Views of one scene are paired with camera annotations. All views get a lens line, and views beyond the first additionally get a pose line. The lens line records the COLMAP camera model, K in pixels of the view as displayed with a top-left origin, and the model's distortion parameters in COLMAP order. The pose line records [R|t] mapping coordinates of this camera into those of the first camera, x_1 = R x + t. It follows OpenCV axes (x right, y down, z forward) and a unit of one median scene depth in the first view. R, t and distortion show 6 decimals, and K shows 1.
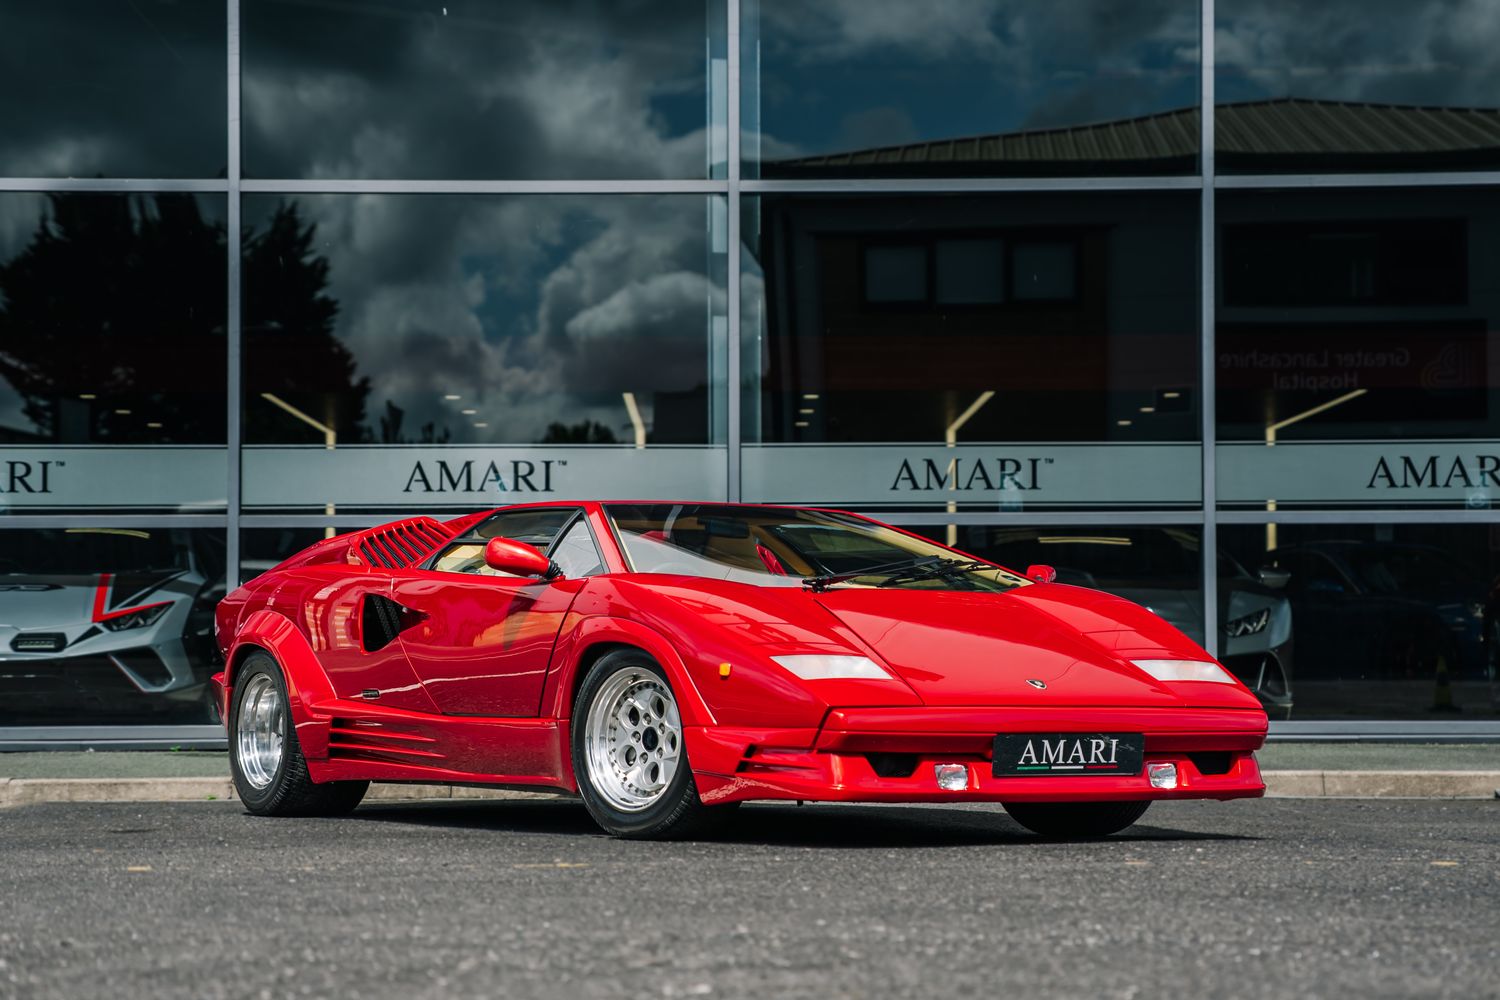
lens RADIAL K [[3165.0, 0, 750.0], [0, 3165.0, 500.0], [0, 0, 1]] dist [0.245069, -0.057142]
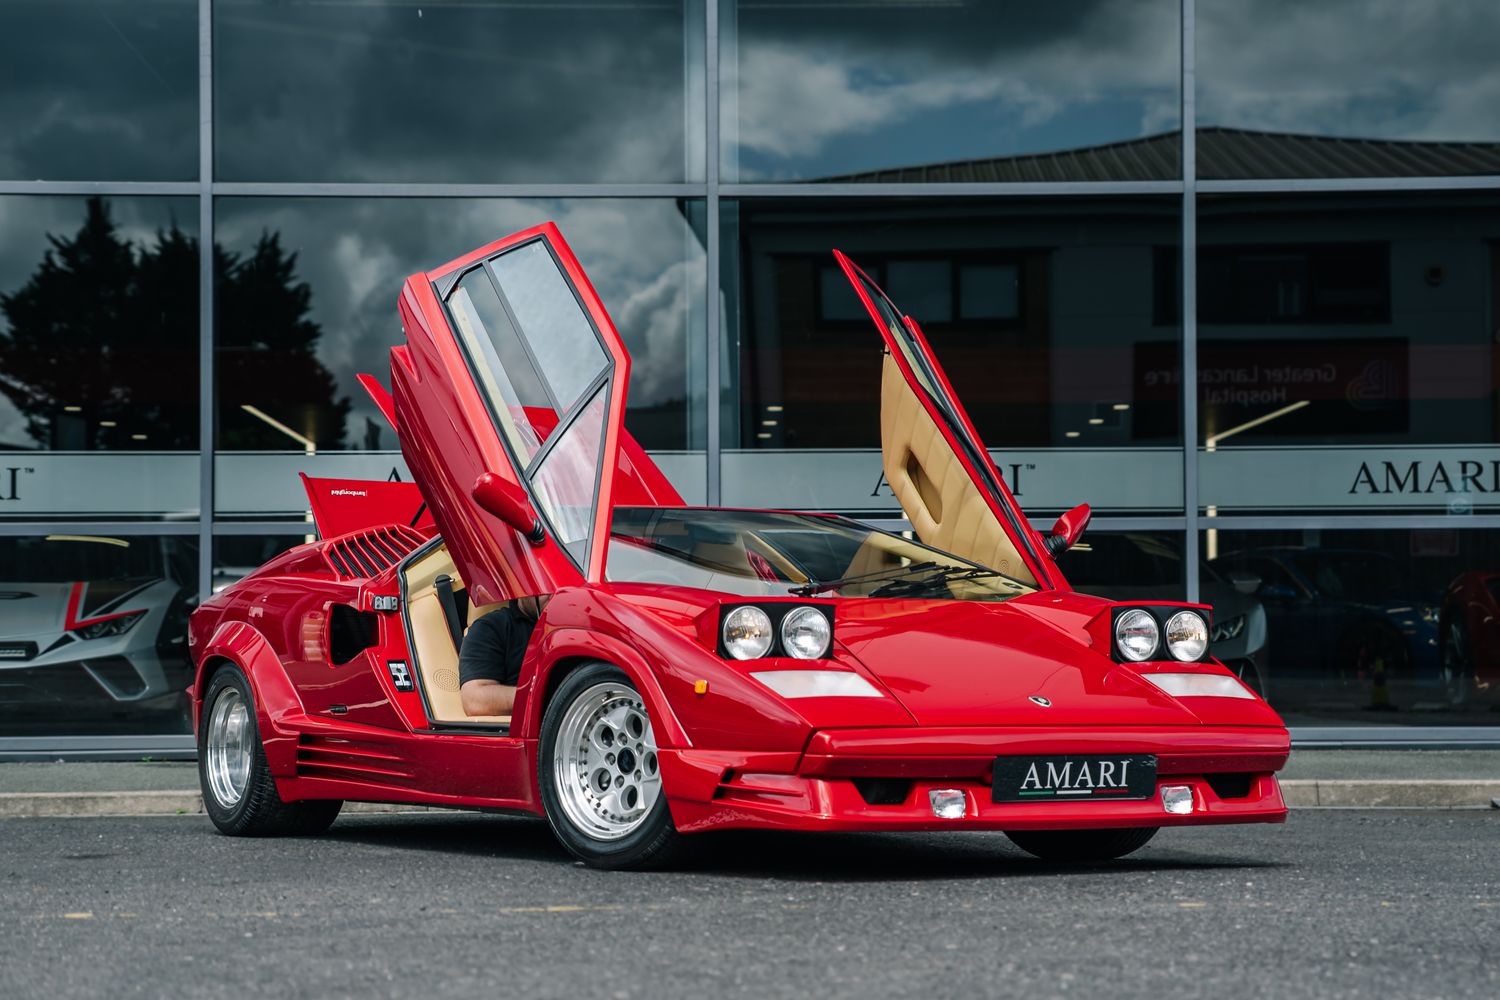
lens RADIAL K [[2905.3, 0, 753.5], [0, 2905.3, 520.2], [0, 0, 1]] dist [0.197957, 0.100406]
pose [[0.999837, -0.001312, 0.018024, -0.009945], [0.001251, 0.999993, 0.003393, 0.001408], [-0.018028, -0.003370, 0.999832, 0.100405]]
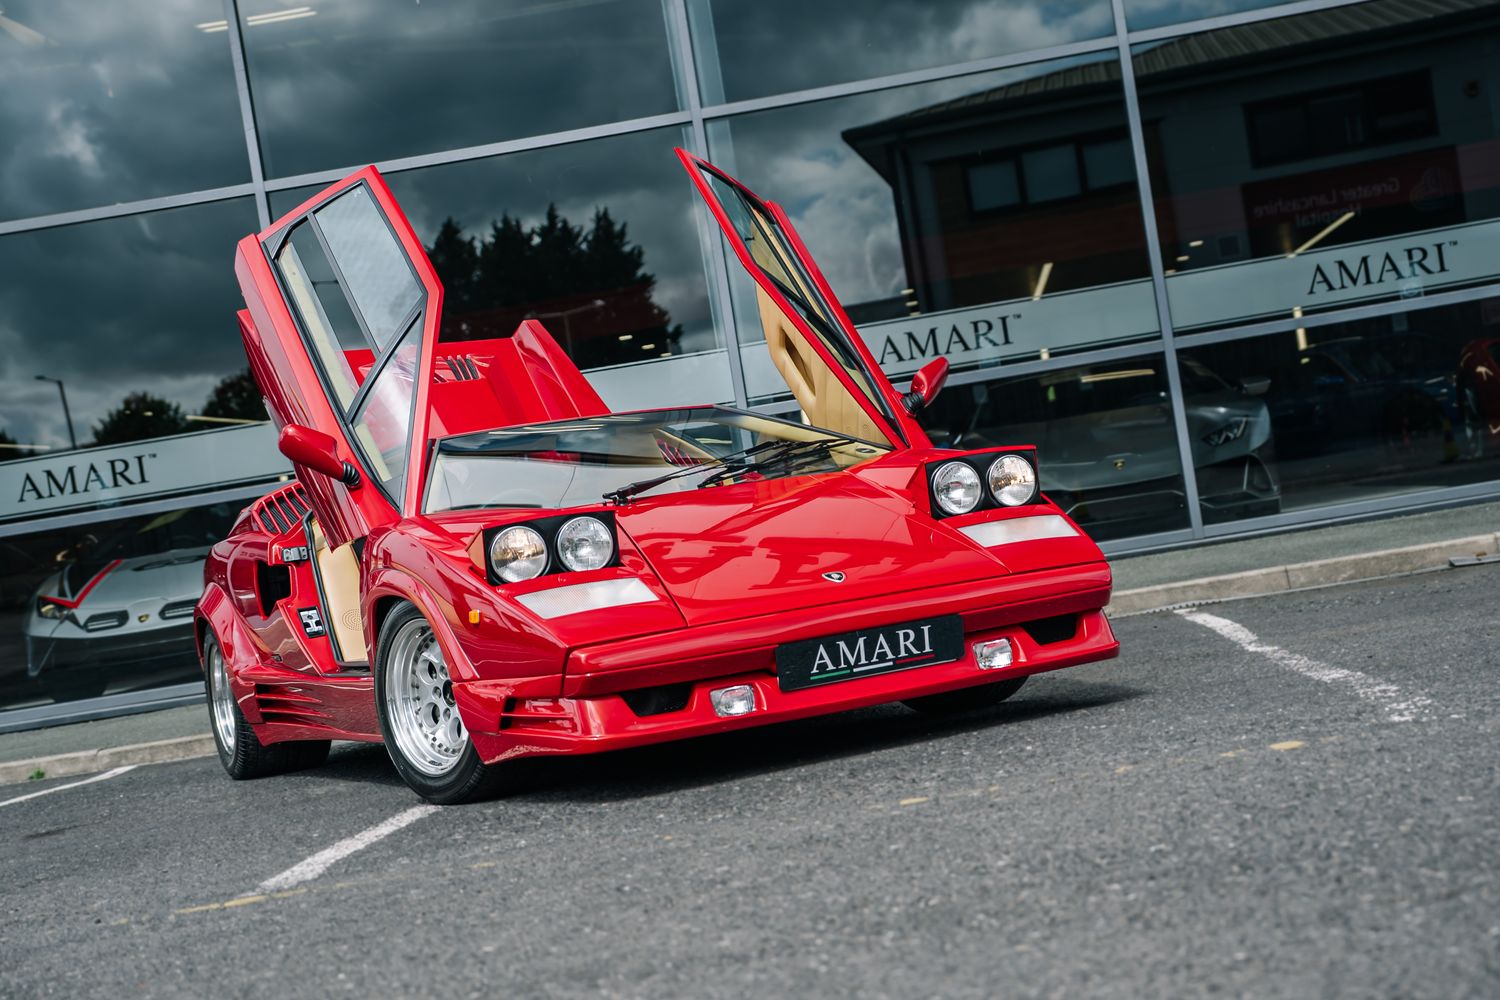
lens RADIAL K [[2225.3, 0, 819.9], [0, 2225.3, 506.1], [0, 0, 1]] dist [0.092045, 0.084285]
pose [[0.985230, -0.151271, -0.080238, 0.087909], [0.155517, 0.986588, 0.049577, 0.004028], [0.071662, -0.061323, 0.995542, 0.245809]]
